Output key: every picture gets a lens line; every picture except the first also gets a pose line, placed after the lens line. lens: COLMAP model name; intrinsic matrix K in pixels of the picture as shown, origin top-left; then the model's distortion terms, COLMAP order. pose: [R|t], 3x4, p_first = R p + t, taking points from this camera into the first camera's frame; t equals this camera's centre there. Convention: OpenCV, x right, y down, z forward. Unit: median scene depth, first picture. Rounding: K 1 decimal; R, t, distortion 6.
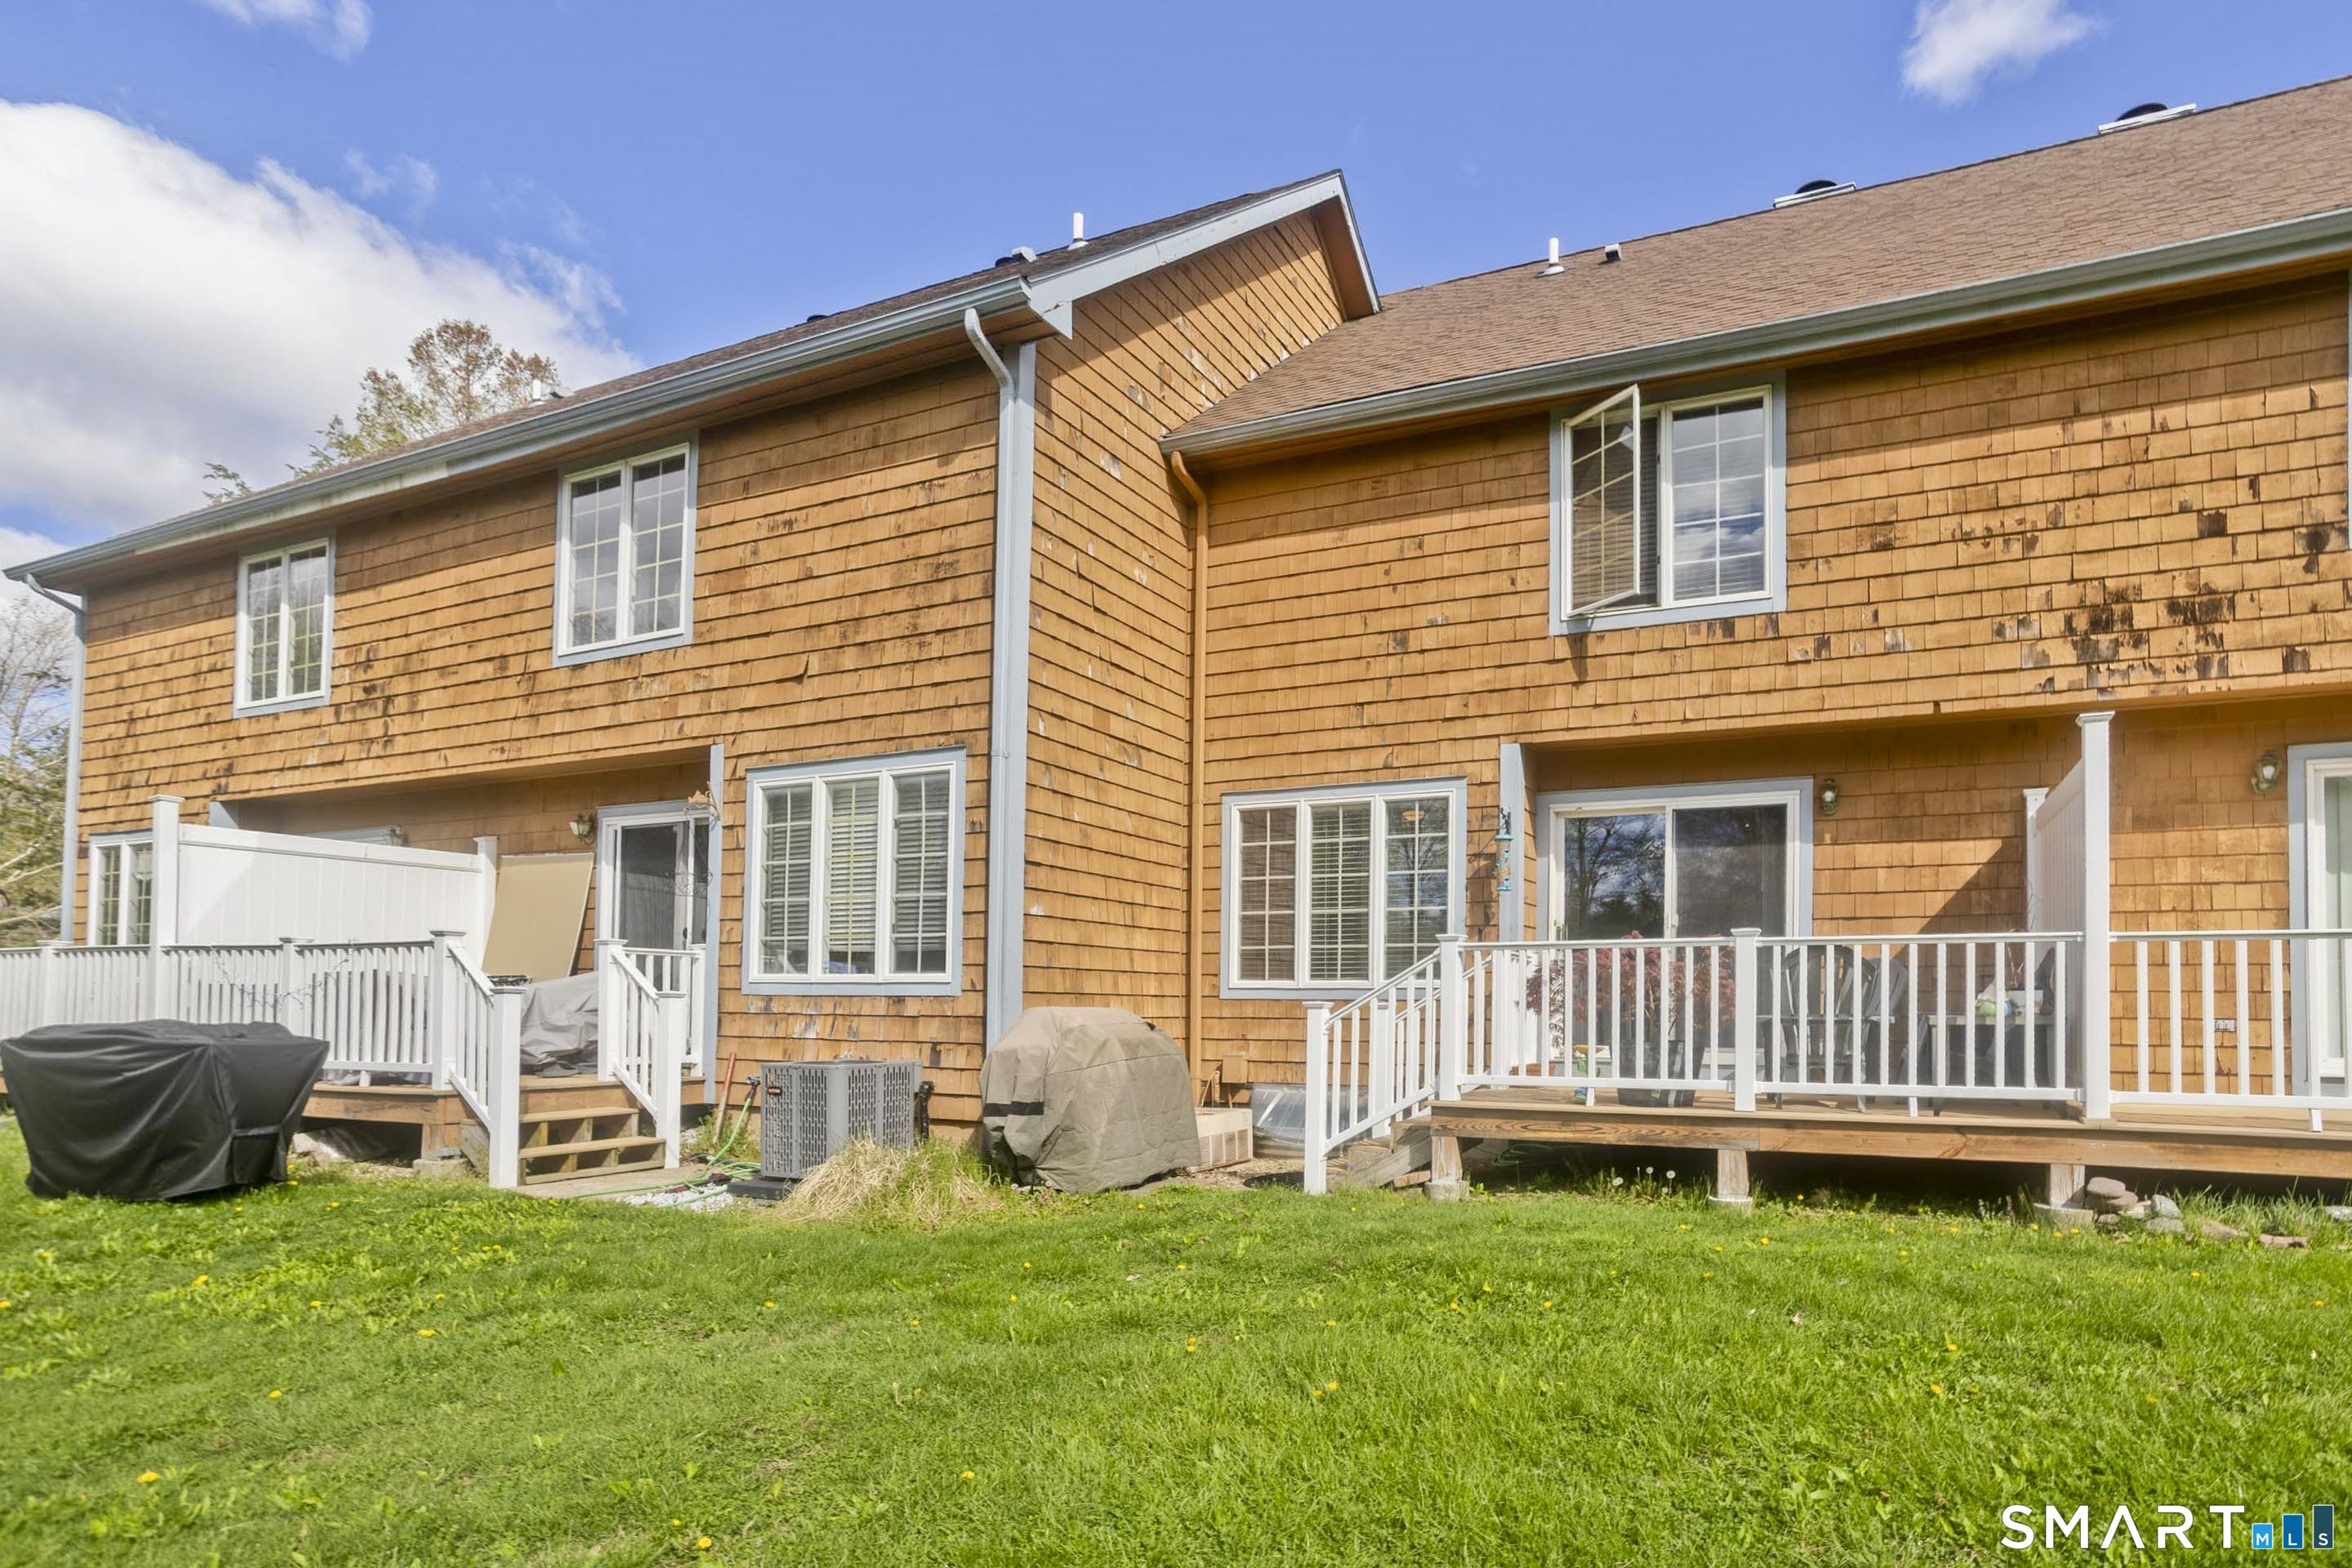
lens RADIAL K [[1352.8, 0, 1176.0], [0, 1352.8, 784.0], [0, 0, 1]] dist [-0.069091, 0.059610]
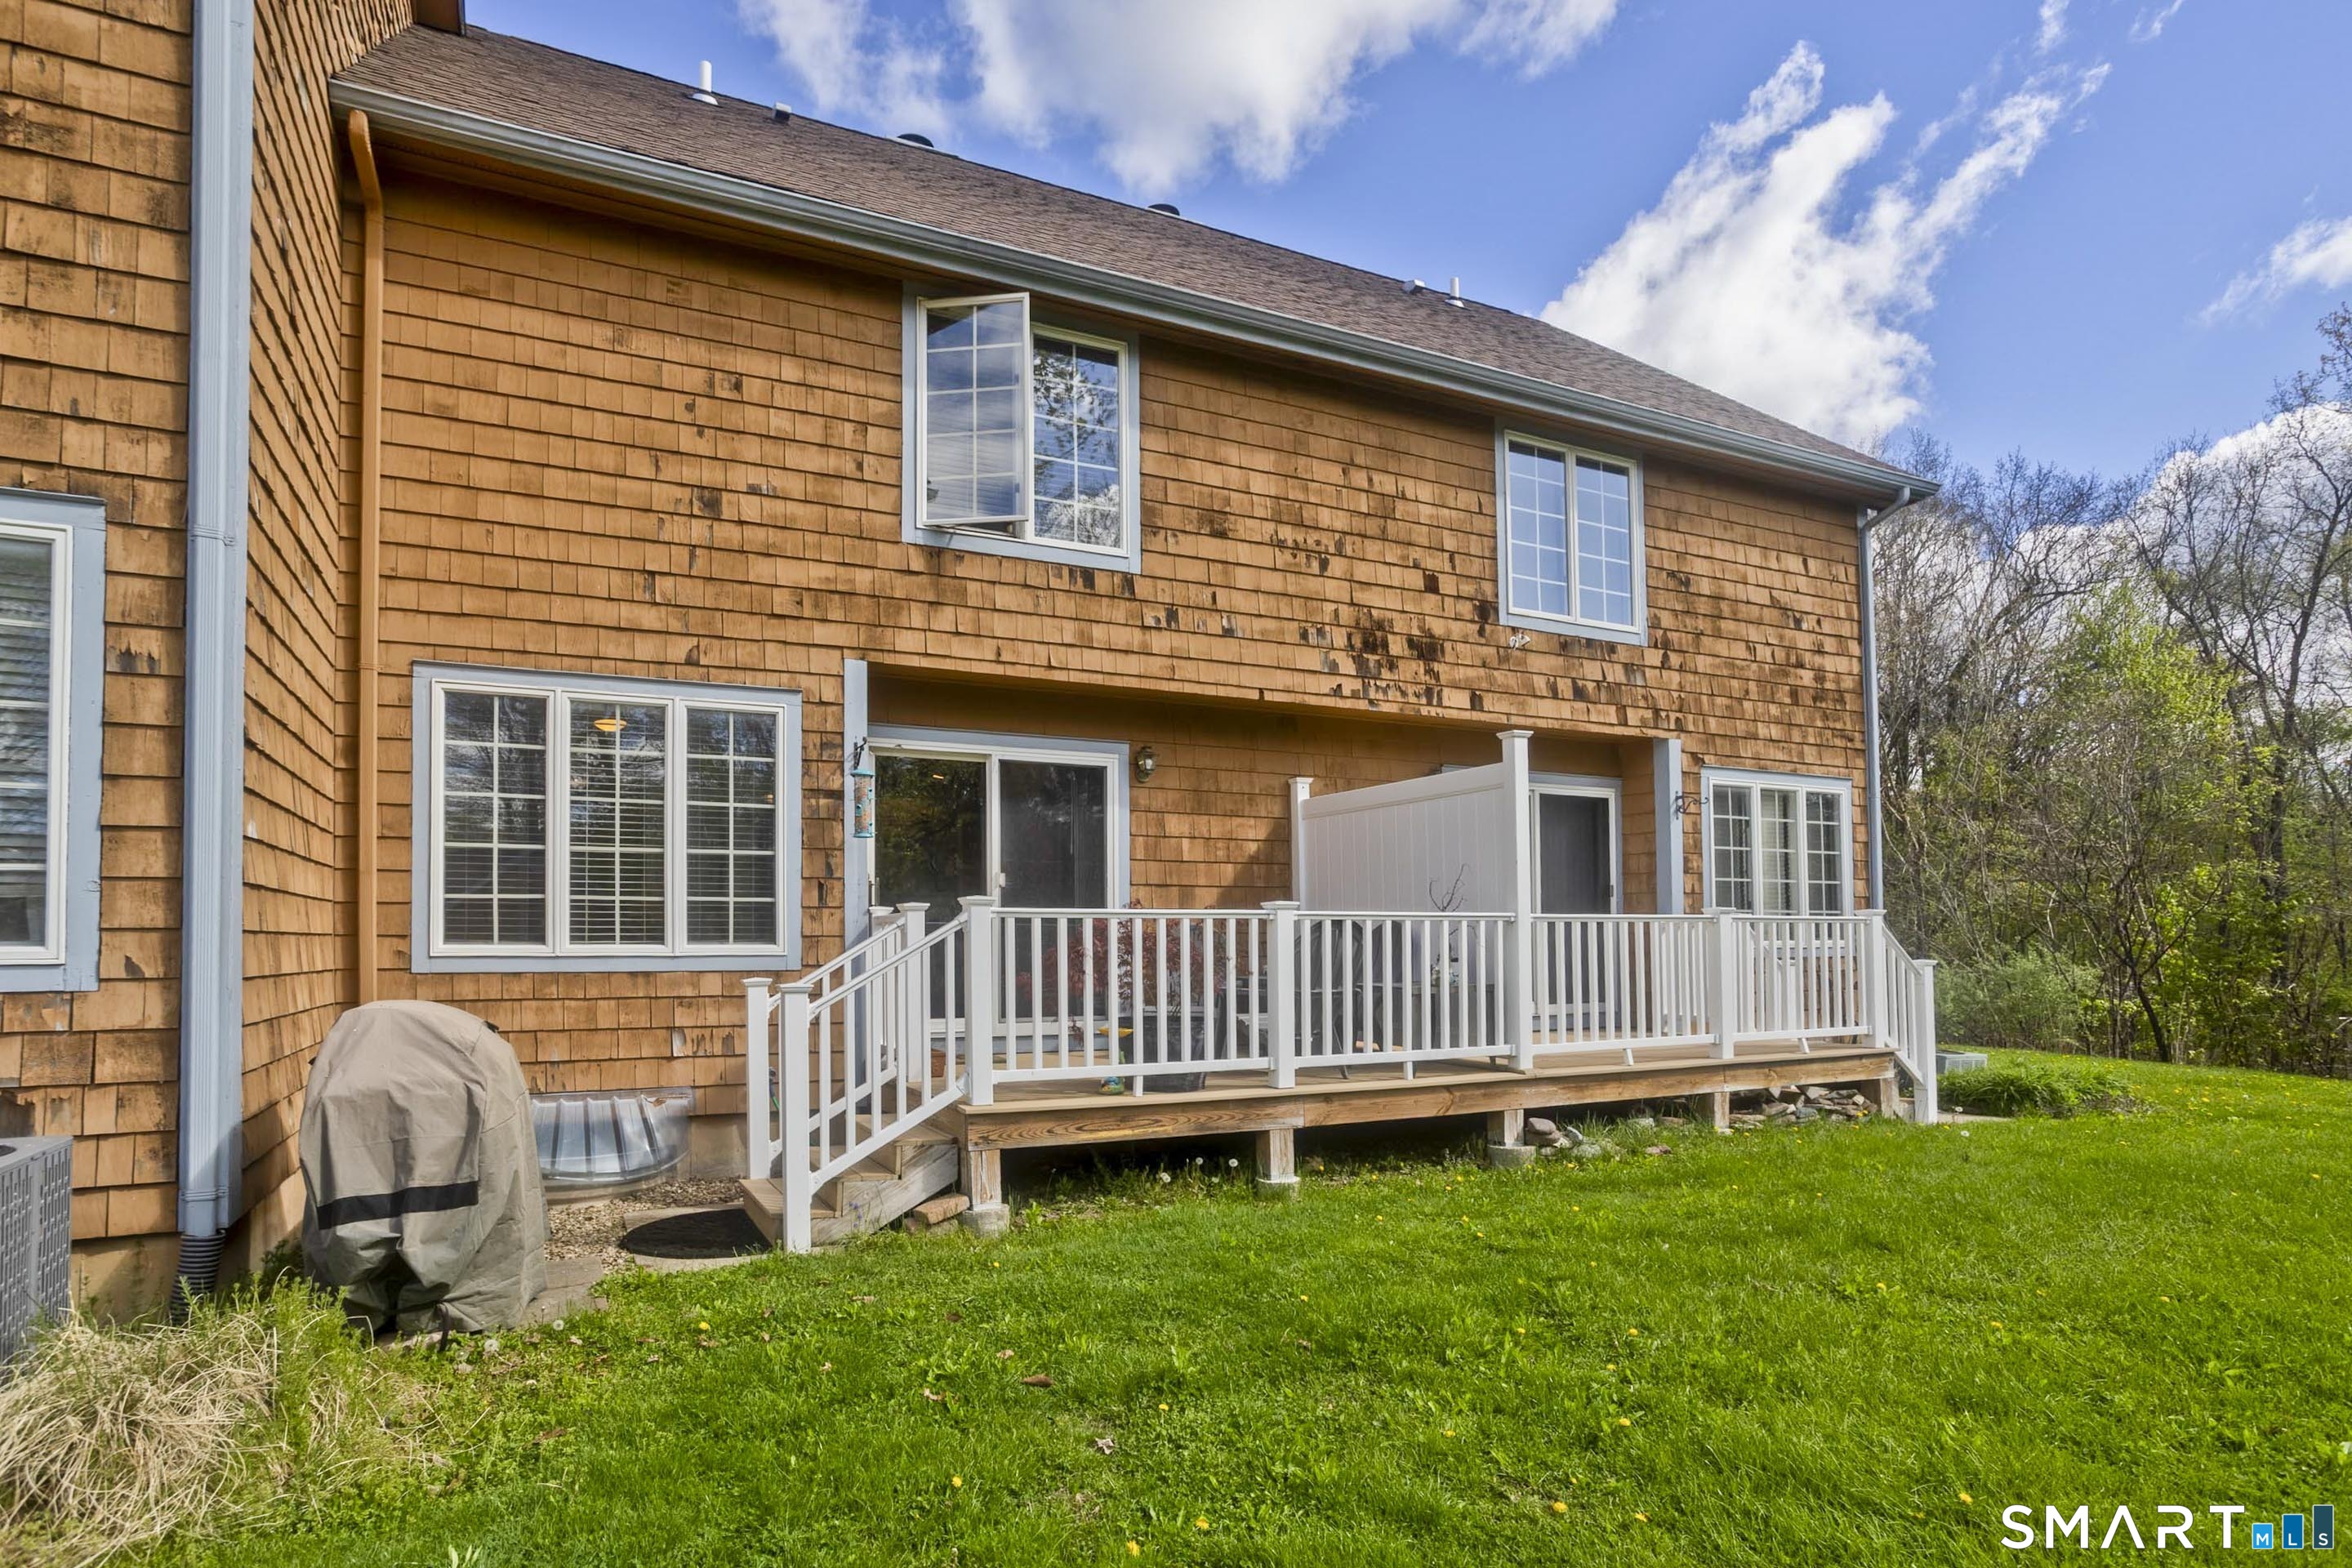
lens RADIAL K [[1352.8, 0, 1176.0], [0, 1352.8, 784.0], [0, 0, 1]] dist [-0.069091, 0.059610]
pose [[0.579111, 0.083602, 0.810950, -0.341622], [-0.124389, 0.992142, -0.013453, 0.036577], [-0.805703, -0.093082, 0.584960, 0.393533]]
